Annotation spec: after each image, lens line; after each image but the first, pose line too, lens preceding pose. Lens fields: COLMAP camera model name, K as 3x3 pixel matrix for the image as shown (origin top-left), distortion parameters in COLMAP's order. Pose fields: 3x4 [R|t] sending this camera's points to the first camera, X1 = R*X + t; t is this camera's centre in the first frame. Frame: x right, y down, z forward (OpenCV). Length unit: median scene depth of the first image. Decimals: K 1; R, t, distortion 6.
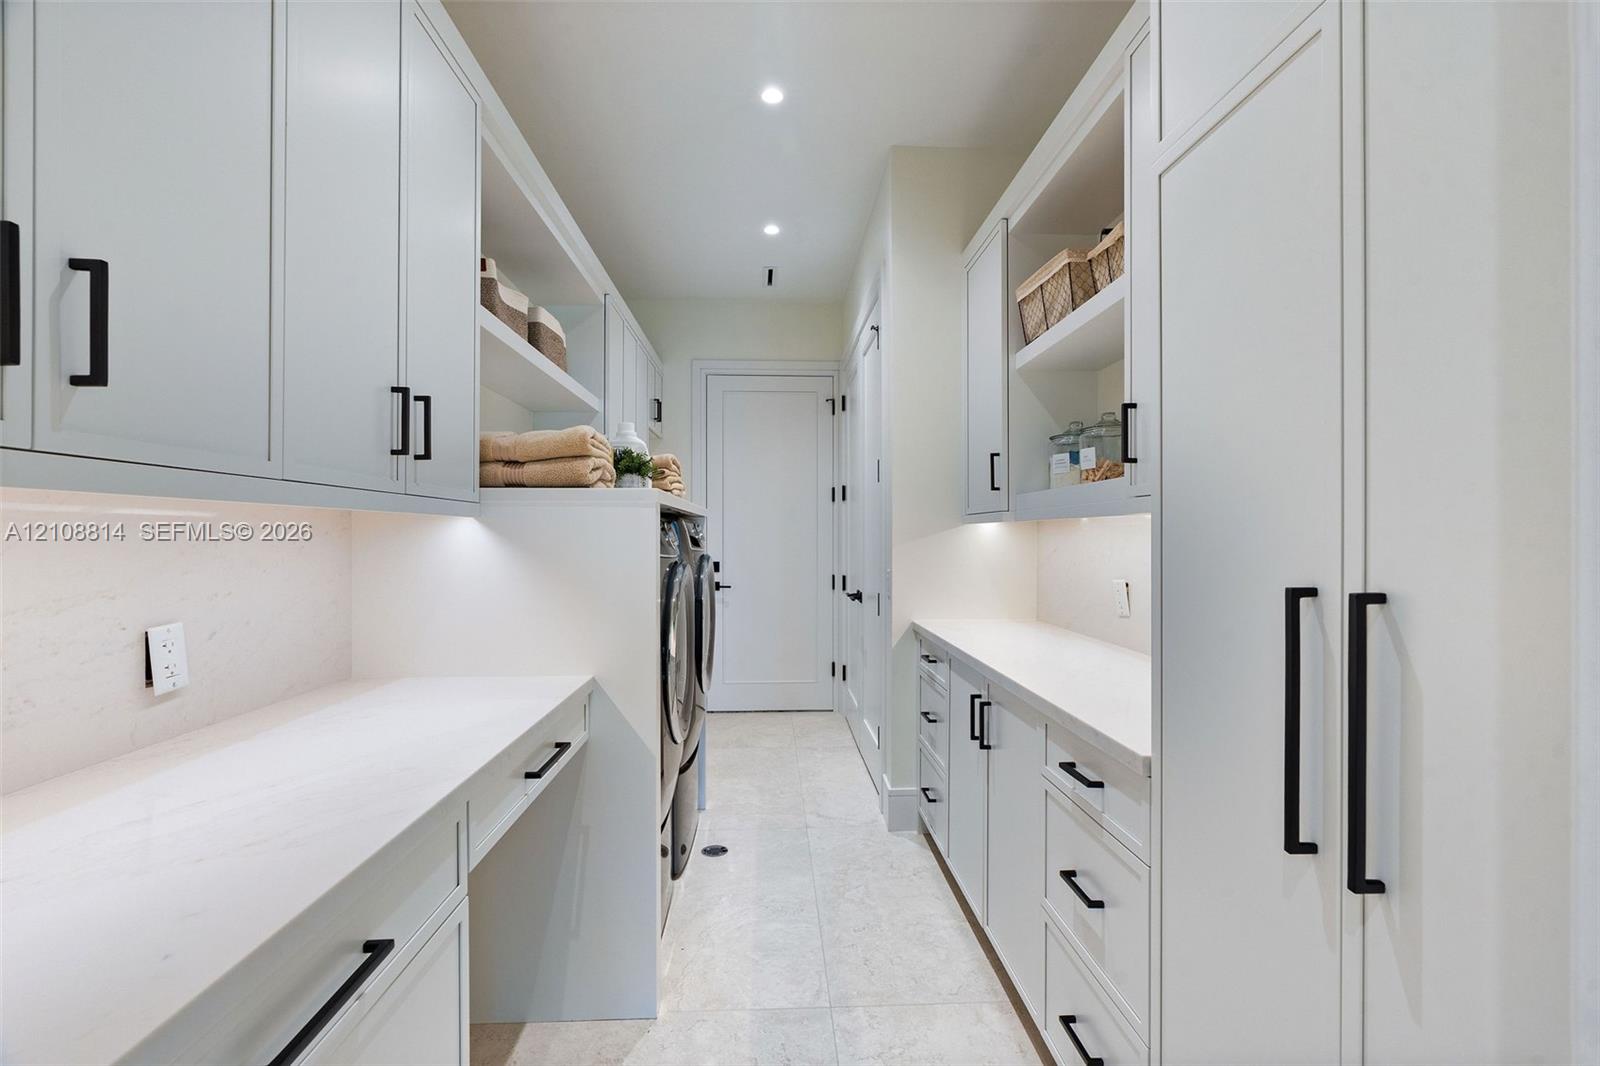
lens RADIAL K [[724.8, 0, 799.7], [0, 724.8, 535.7], [0, 0, 1]] dist [-0.003940, 0.000463]
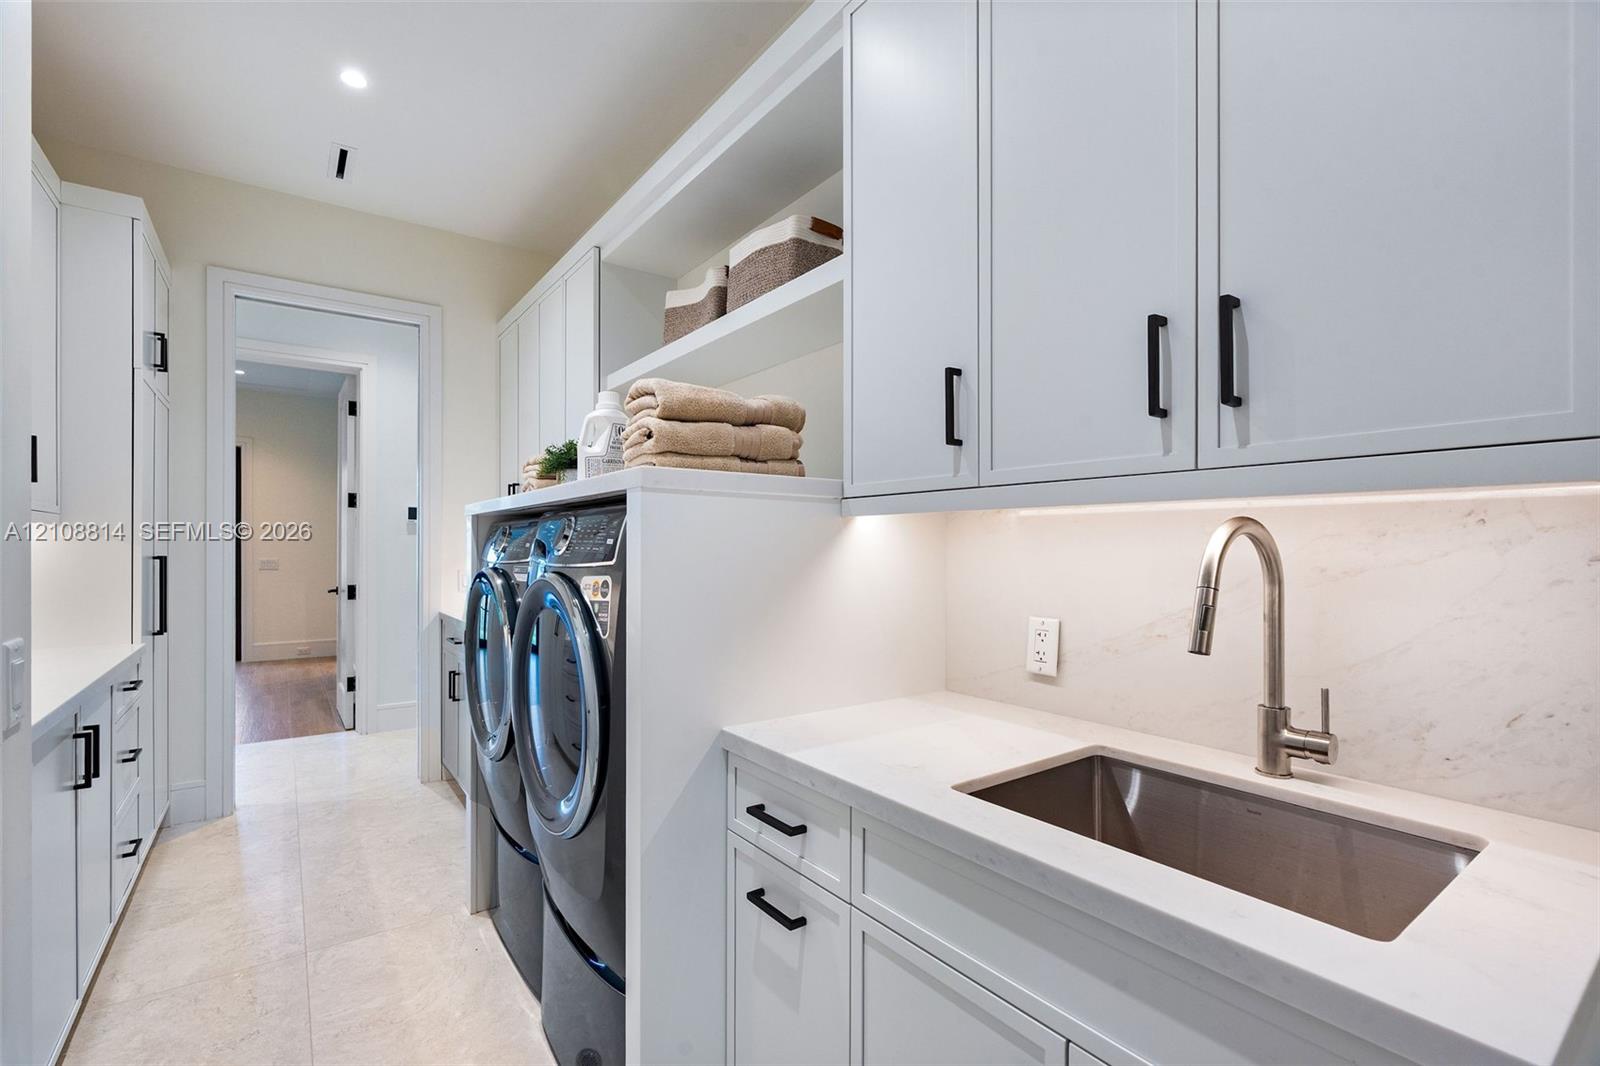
lens RADIAL K [[724.8, 0, 800.6], [0, 724.8, 537.0], [0, 0, 1]] dist [-0.003940, 0.000463]
pose [[-0.839549, 0.004467, -0.543266, 0.003215], [0.008671, 0.999949, -0.005177, 0.011871], [0.543215, -0.009057, -0.839545, 2.073771]]
